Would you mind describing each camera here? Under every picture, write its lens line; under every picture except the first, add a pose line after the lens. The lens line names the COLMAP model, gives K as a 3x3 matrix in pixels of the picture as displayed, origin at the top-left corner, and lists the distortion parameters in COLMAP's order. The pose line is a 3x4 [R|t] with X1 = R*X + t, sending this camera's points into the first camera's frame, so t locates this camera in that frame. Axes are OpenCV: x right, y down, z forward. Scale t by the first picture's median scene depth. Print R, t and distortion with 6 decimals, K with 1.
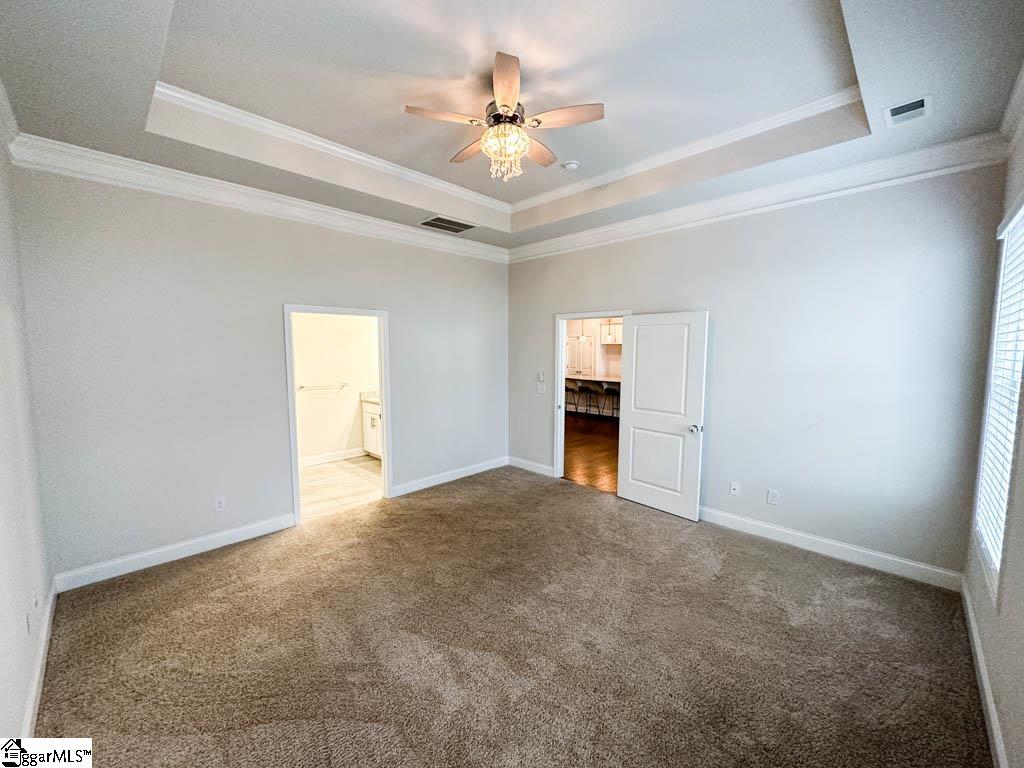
lens RADIAL K [[409.3, 0, 511.0], [0, 409.3, 383.2], [0, 0, 1]] dist [-0.002569, 0.000153]
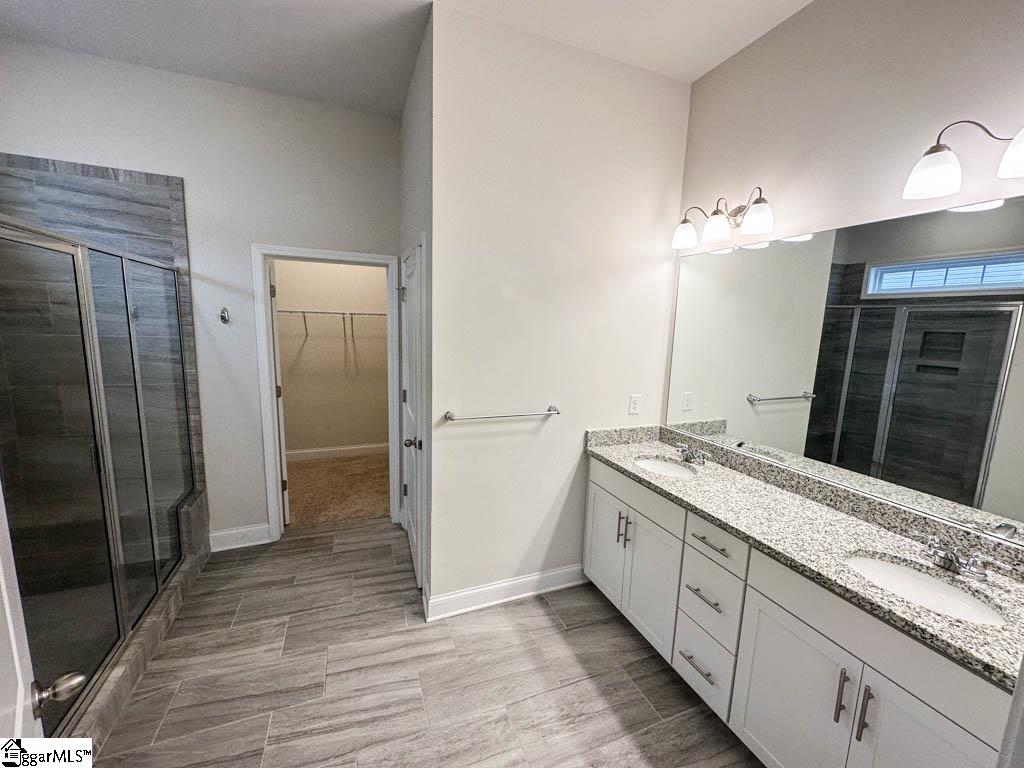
lens RADIAL K [[409.3, 0, 511.0], [0, 409.3, 383.2], [0, 0, 1]] dist [-0.002569, 0.000153]
pose [[0.914959, 0.085310, -0.394427, -0.299420], [-0.064596, 0.995758, 0.065525, -0.045845], [0.398344, -0.034474, 0.916588, 0.649197]]
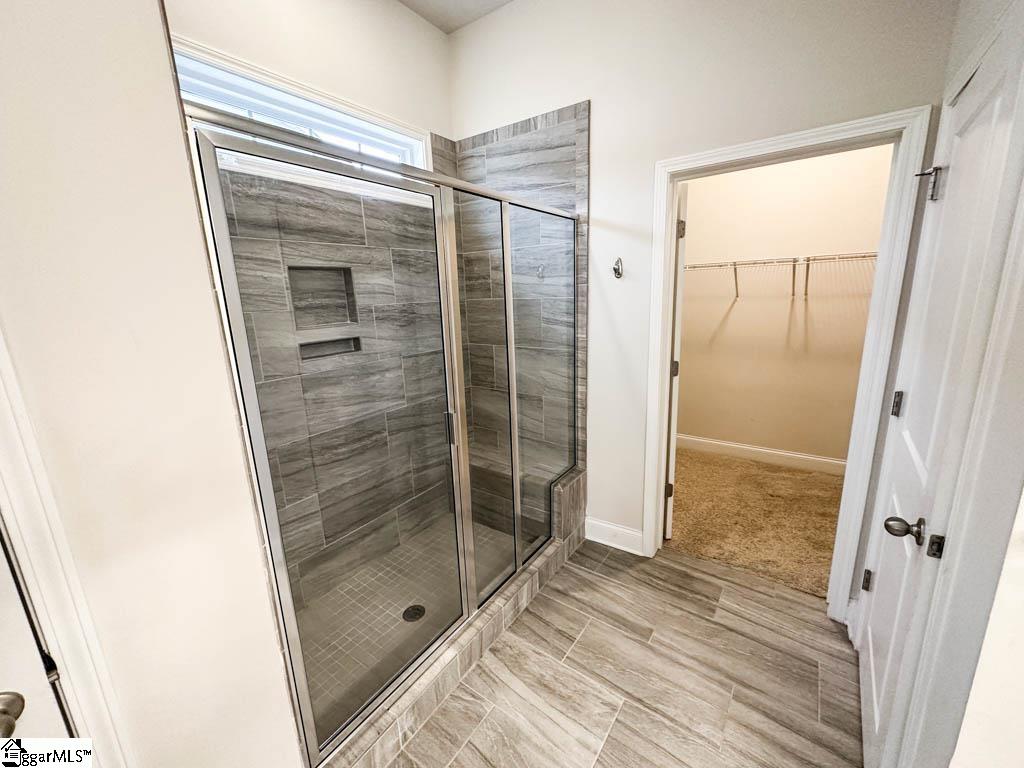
lens RADIAL K [[409.3, 0, 511.0], [0, 409.3, 383.2], [0, 0, 1]] dist [-0.002569, 0.000153]
pose [[0.157757, 0.206636, -0.965616, -0.409379], [-0.051199, 0.978257, 0.200976, -0.039155], [0.986150, 0.017733, 0.164906, 0.776963]]
